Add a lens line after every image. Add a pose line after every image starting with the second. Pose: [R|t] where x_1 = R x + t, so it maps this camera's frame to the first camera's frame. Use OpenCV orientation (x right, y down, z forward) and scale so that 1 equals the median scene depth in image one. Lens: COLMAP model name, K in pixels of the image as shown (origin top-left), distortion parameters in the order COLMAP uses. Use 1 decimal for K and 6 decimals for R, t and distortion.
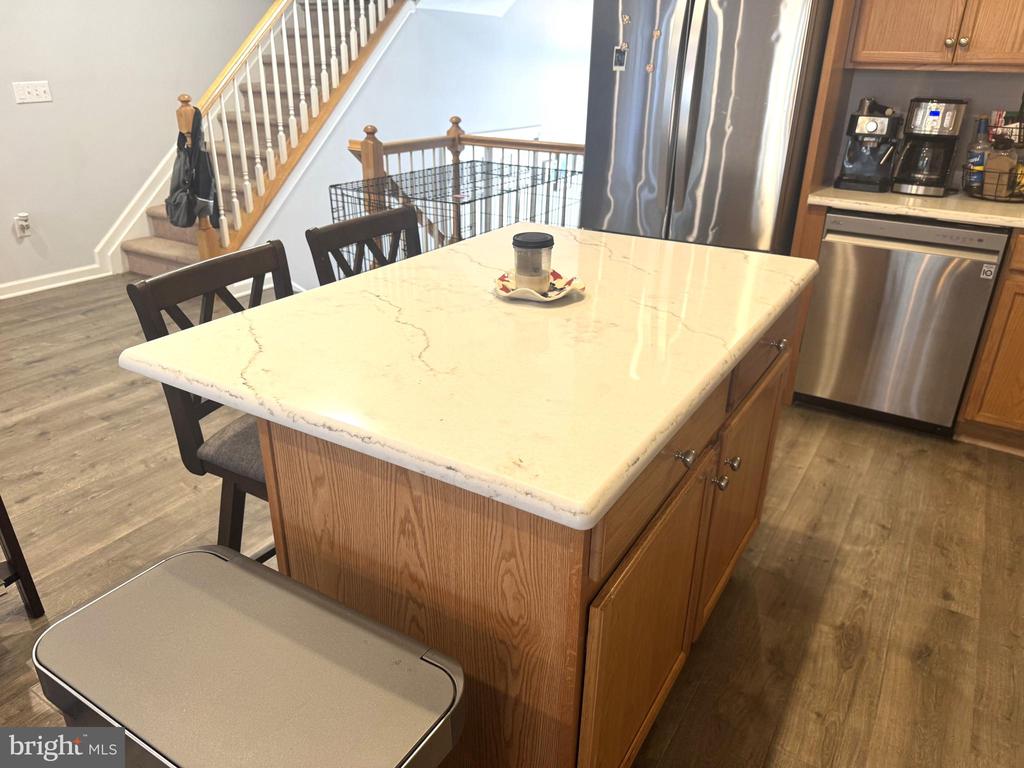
lens RADIAL K [[725.3, 0, 512.9], [0, 725.3, 390.3], [0, 0, 1]] dist [0.055852, -0.067492]
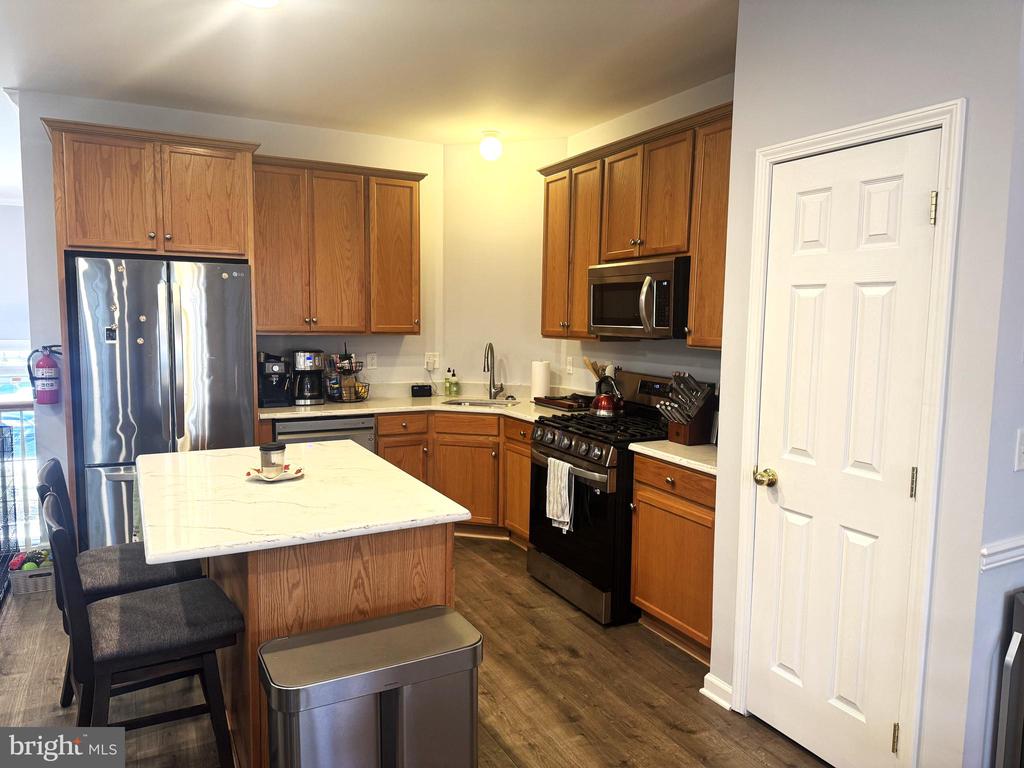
lens RADIAL K [[725.3, 0, 509.9], [0, 725.3, 393.4], [0, 0, 1]] dist [0.055852, -0.067492]
pose [[0.507554, -0.110249, 0.854537, -0.646297], [0.353642, 0.931048, -0.089926, 0.015240], [-0.785701, 0.347843, 0.511546, -0.205482]]
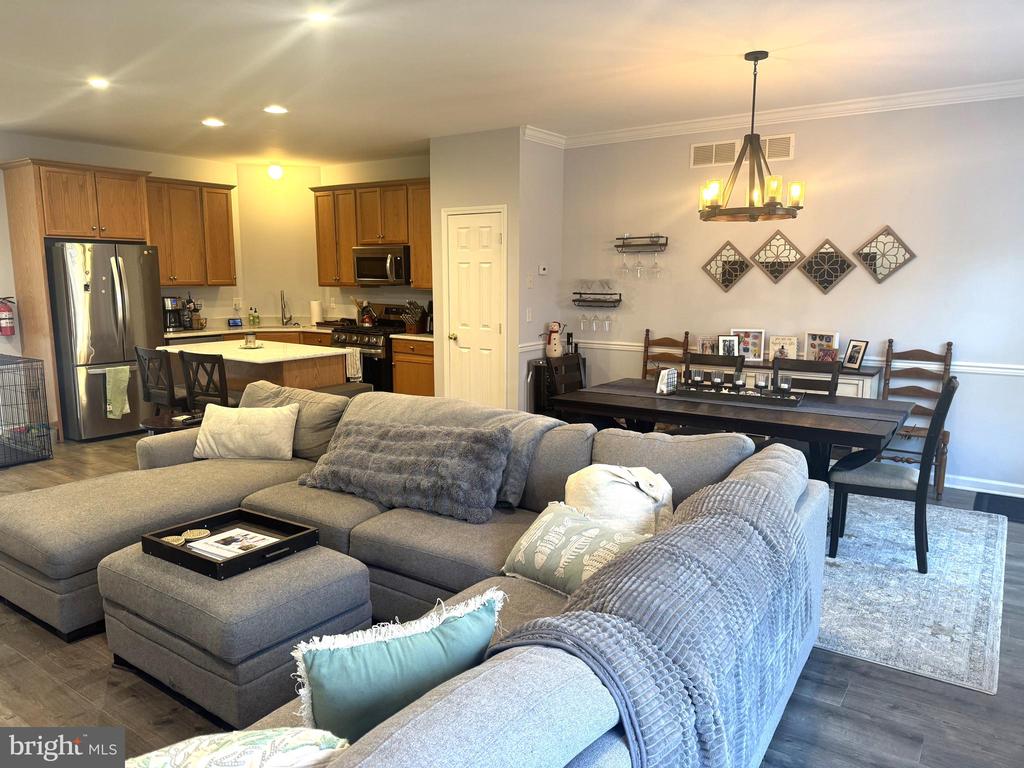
lens RADIAL K [[725.3, 0, 514.8], [0, 725.3, 387.0], [0, 0, 1]] dist [0.055852, -0.067492]
pose [[0.058995, -0.179574, 0.981974, -2.089566], [0.407732, 0.902228, 0.140495, 0.041335], [-0.911194, 0.392094, 0.126445, -0.375323]]
